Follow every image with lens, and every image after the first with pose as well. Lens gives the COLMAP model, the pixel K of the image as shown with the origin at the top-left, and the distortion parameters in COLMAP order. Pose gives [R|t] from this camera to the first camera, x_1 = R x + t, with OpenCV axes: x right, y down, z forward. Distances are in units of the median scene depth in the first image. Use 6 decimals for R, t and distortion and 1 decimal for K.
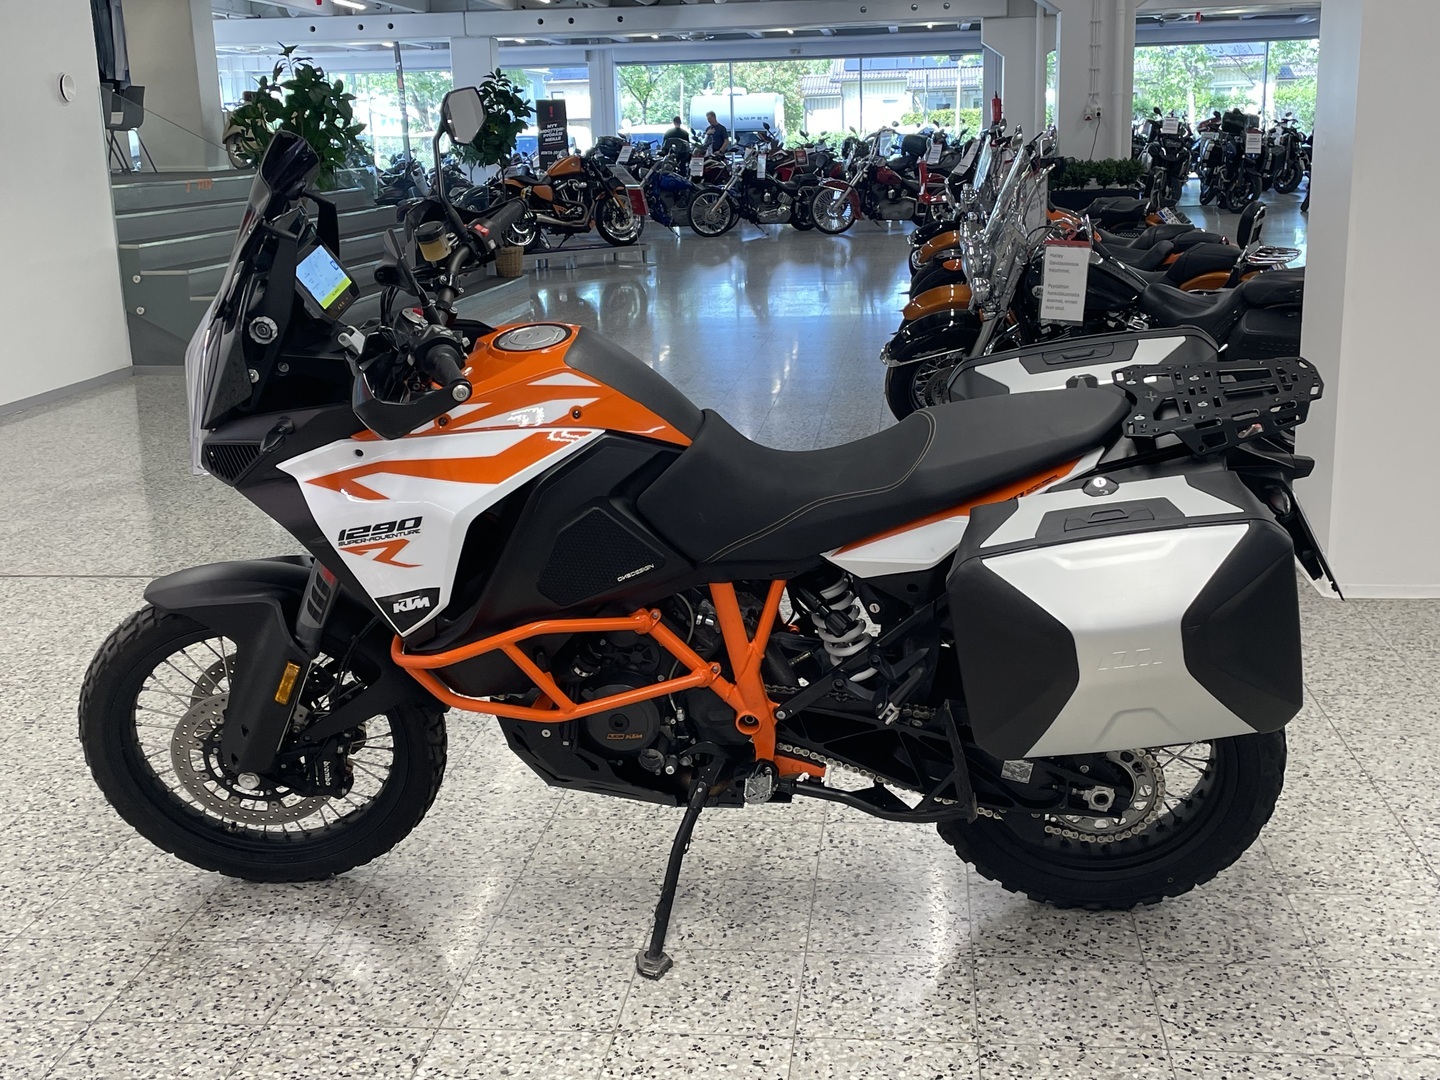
lens RADIAL K [[1685.3, 0, 735.1], [0, 1685.3, 544.2], [0, 0, 1]] dist [0.114728, -0.200209]
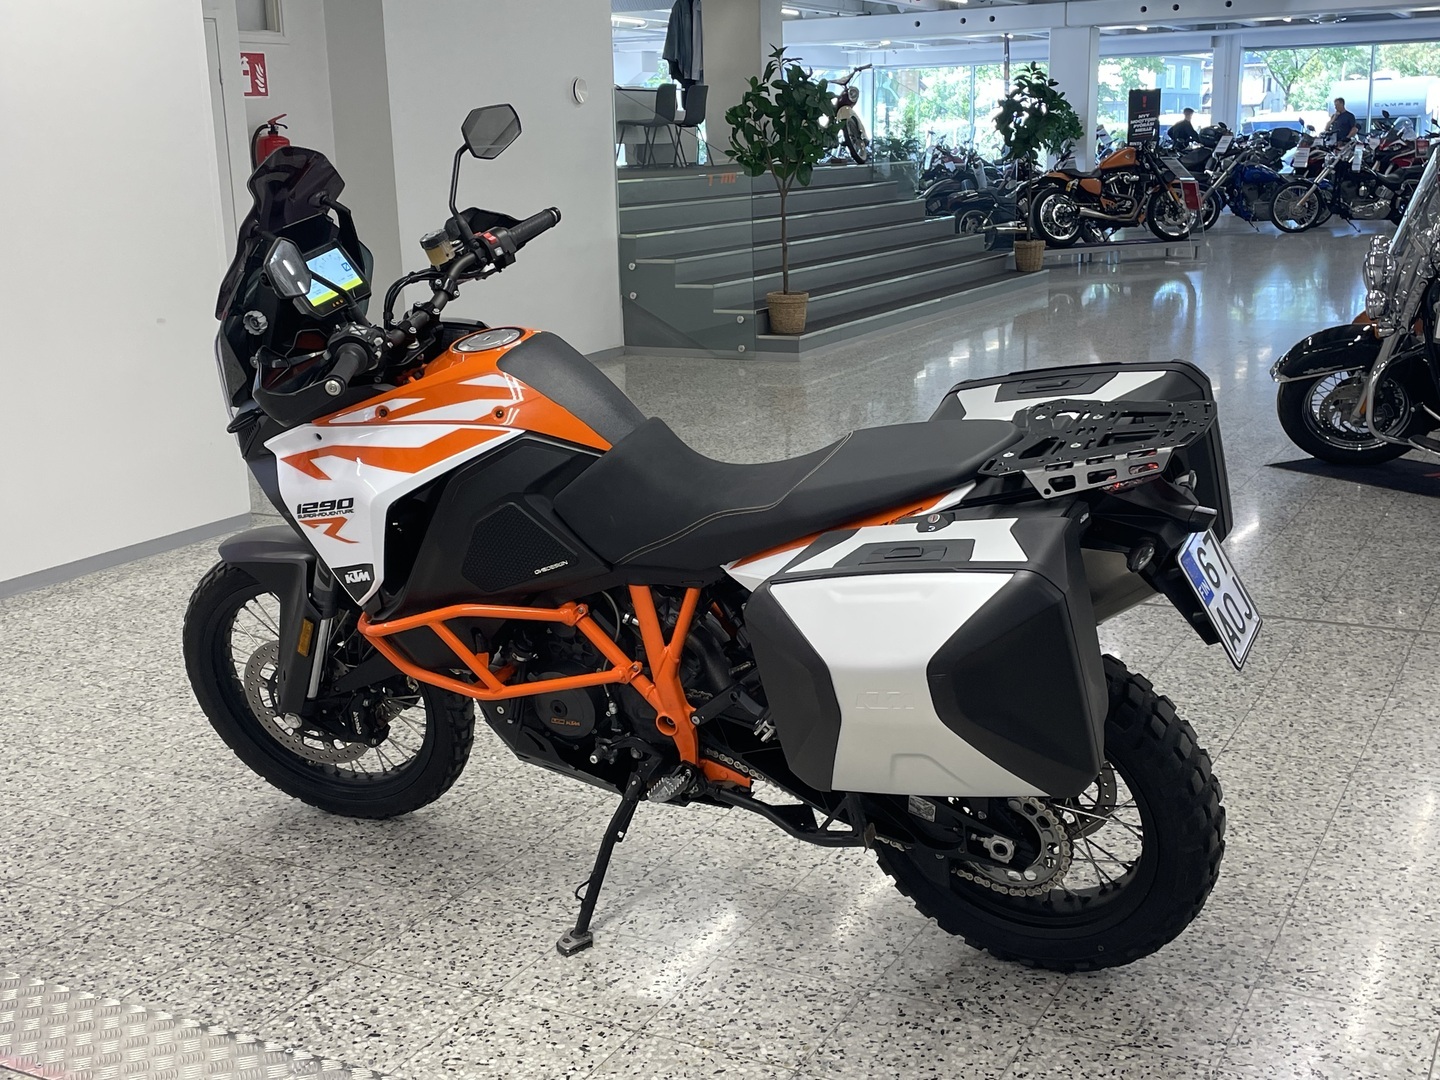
lens RADIAL K [[1685.3, 0, 735.1], [0, 1685.3, 544.2], [0, 0, 1]] dist [0.114728, -0.200209]
pose [[0.932144, 0.088527, -0.351099, 0.392913], [-0.086367, 0.996024, 0.021842, -0.028738], [0.351637, 0.009964, 0.936083, 0.050780]]
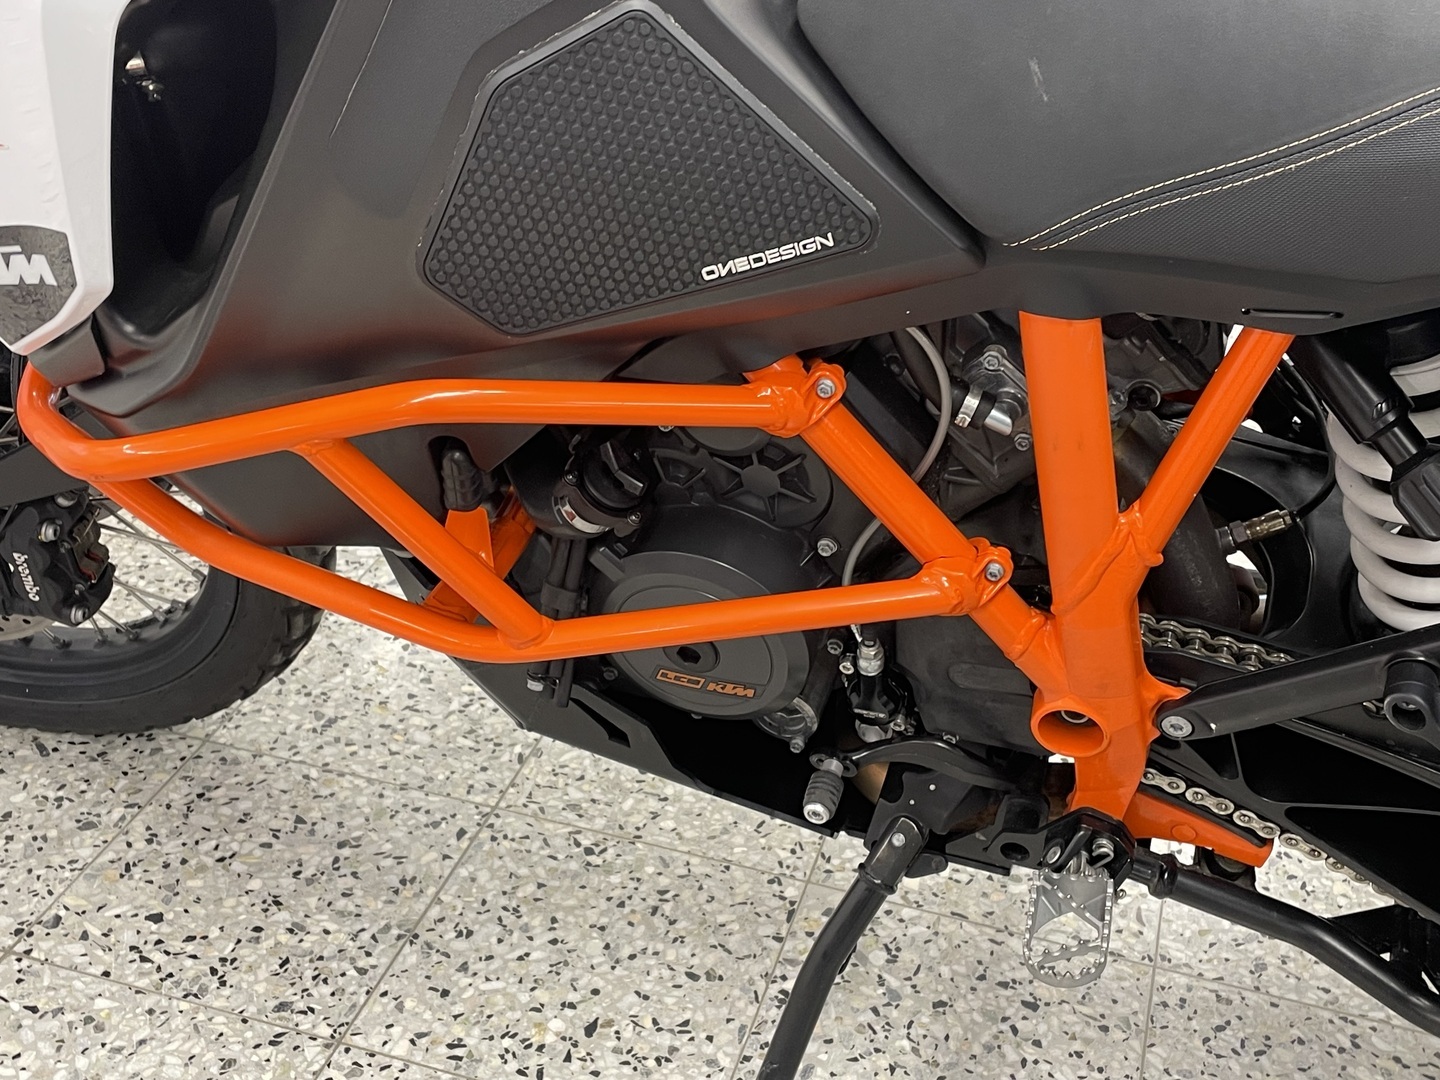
lens RADIAL K [[1708.2, 0, 704.8], [0, 1708.2, 517.5], [0, 0, 1]] dist [0.115238, -0.212944]
pose [[0.977408, 0.155965, -0.142650, -0.020063], [-0.108571, 0.949537, 0.294266, -0.023668], [0.181346, -0.272130, 0.945018, 0.673109]]
